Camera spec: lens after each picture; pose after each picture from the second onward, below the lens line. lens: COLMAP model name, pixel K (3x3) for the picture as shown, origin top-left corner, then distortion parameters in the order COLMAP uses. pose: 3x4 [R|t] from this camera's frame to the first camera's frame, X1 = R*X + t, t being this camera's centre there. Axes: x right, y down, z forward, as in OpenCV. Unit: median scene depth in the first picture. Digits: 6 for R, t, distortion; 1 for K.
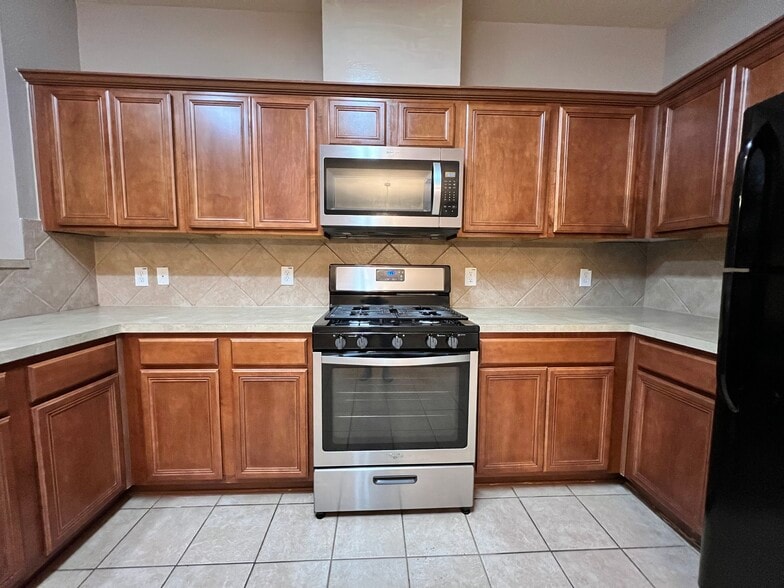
lens RADIAL K [[312.4, 0, 390.7], [0, 312.4, 292.7], [0, 0, 1]] dist [-0.000611, 0.000158]
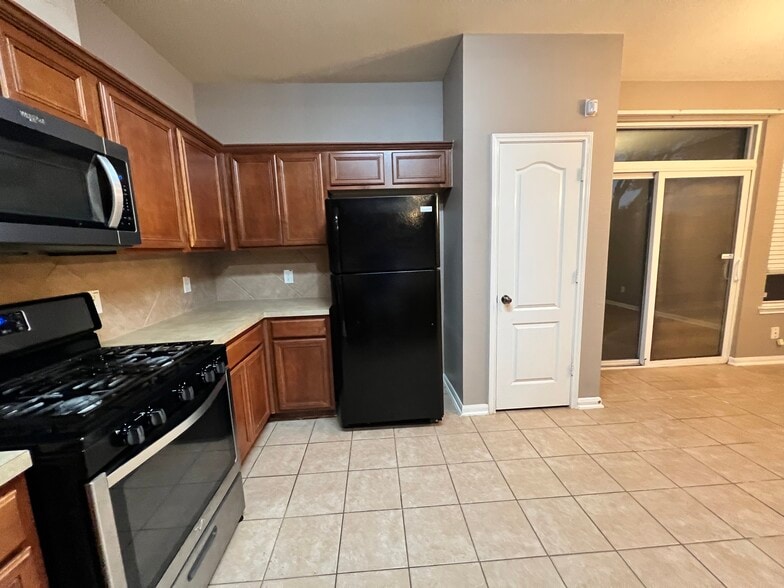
lens RADIAL K [[312.4, 0, 390.7], [0, 312.4, 292.7], [0, 0, 1]] dist [-0.000611, 0.000158]
pose [[-0.007602, -0.153551, 0.988111, -0.612721], [0.121700, 0.980653, 0.153328, -0.130079], [-0.992538, 0.121419, 0.011232, 0.352295]]
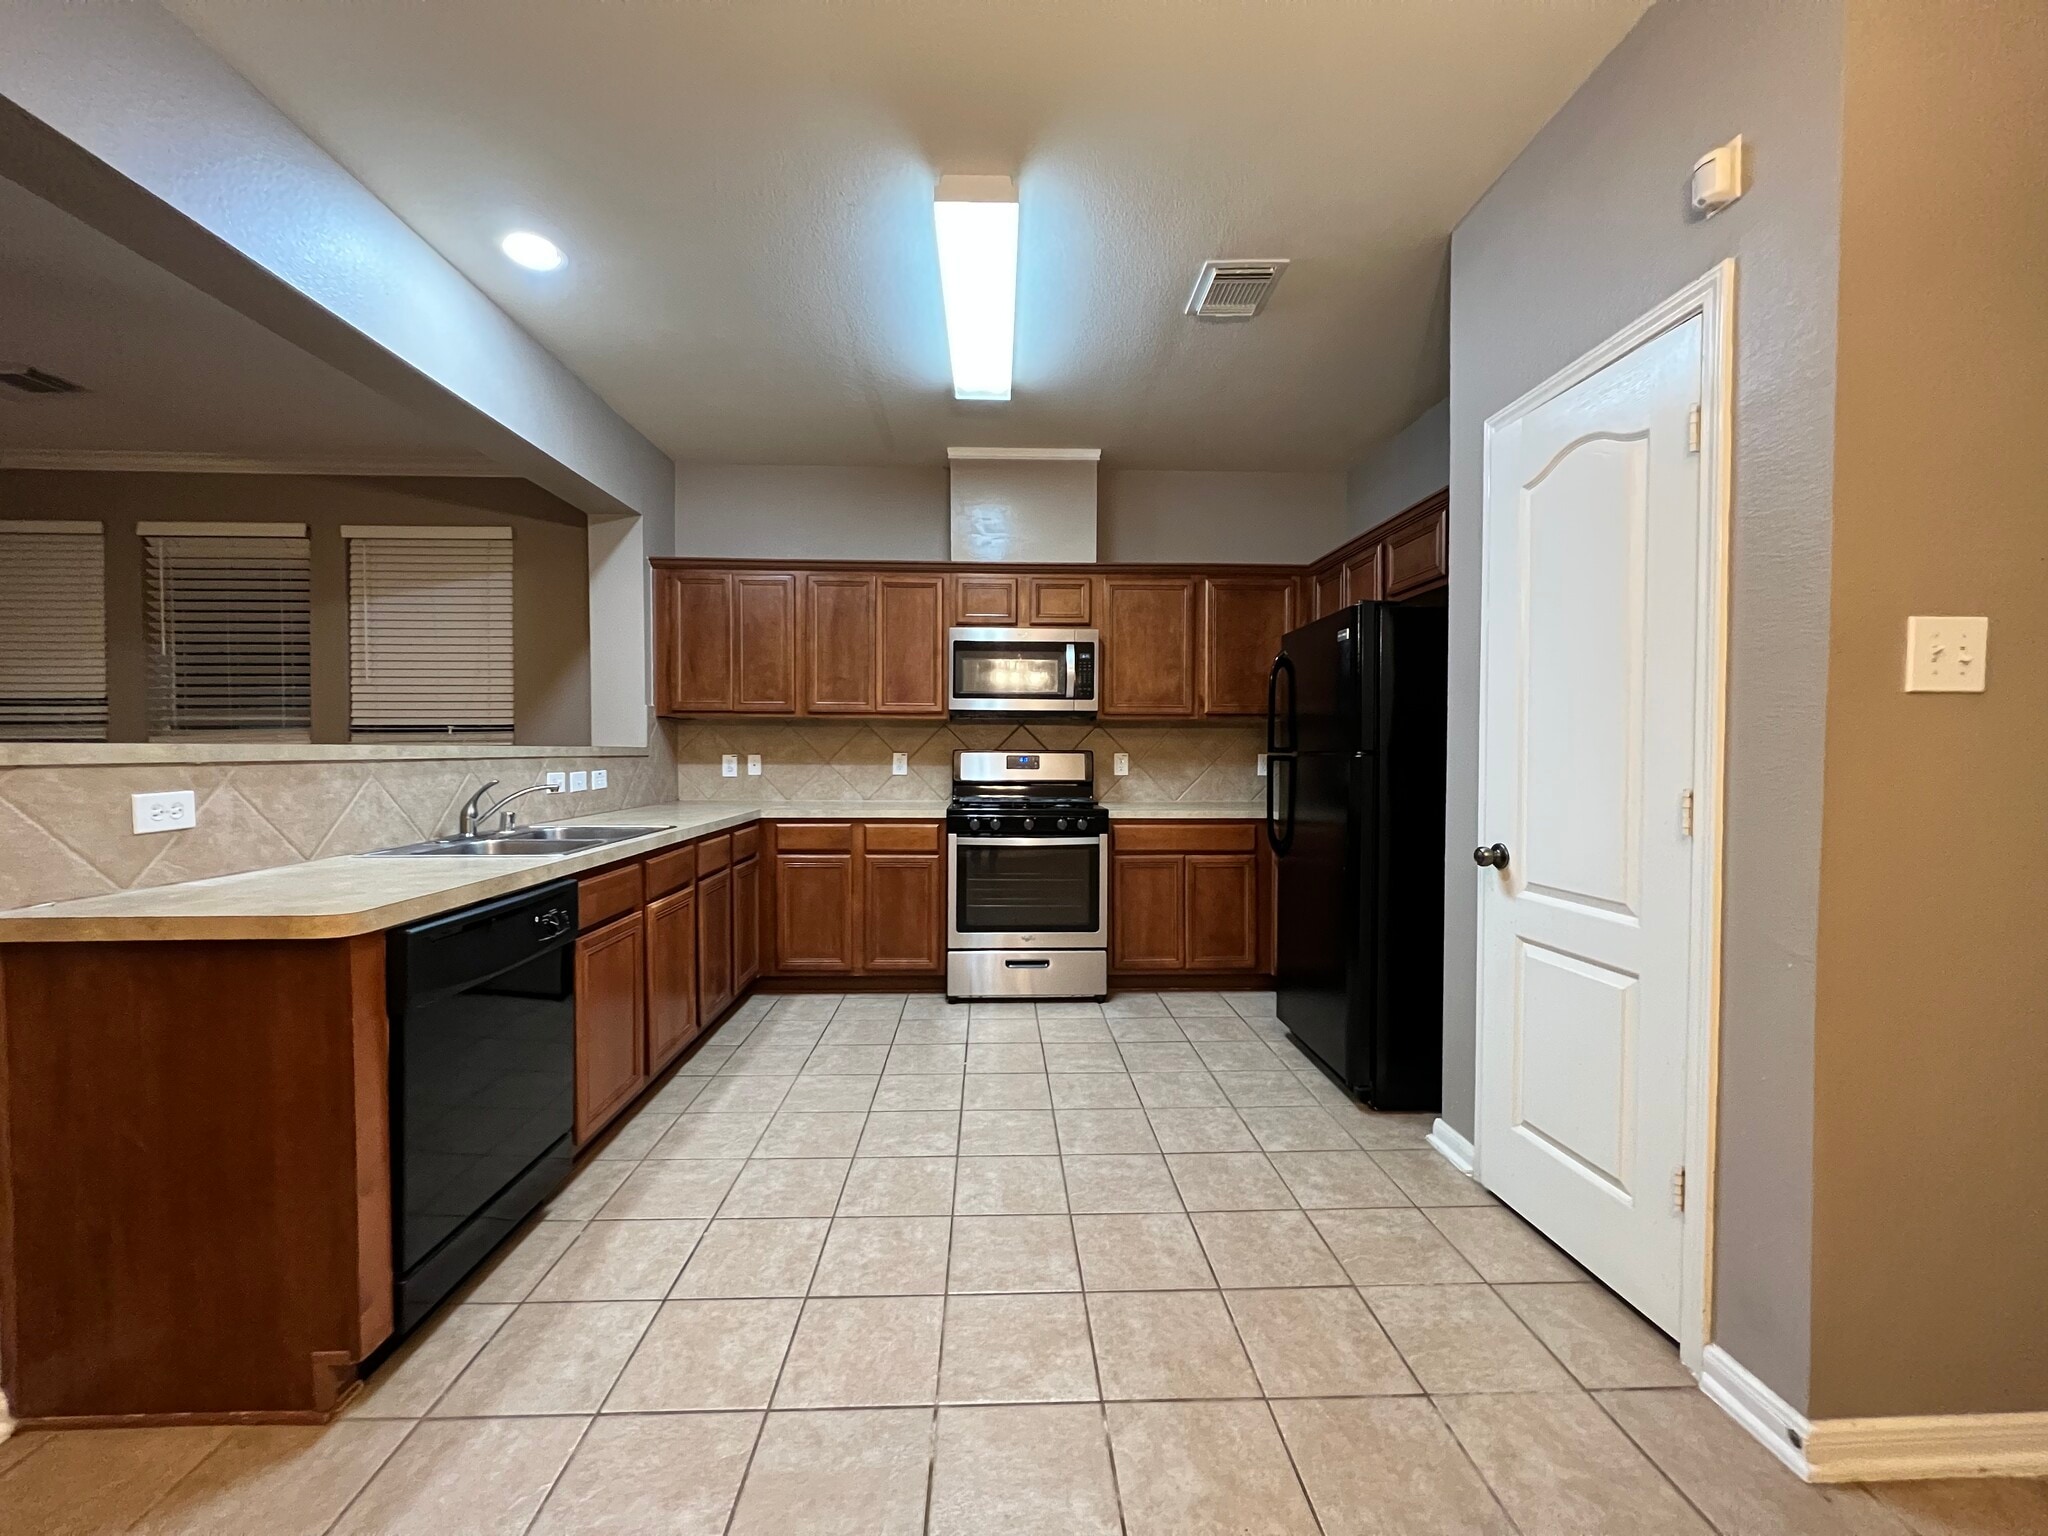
lens RADIAL K [[816.2, 0, 1020.6], [0, 816.2, 764.6], [0, 0, 1]] dist [-0.000611, 0.000158]
pose [[0.999886, -0.004851, -0.014321, 0.028004], [0.003858, 0.997636, -0.068605, 0.120078], [0.014620, 0.068542, 0.997541, -1.435043]]
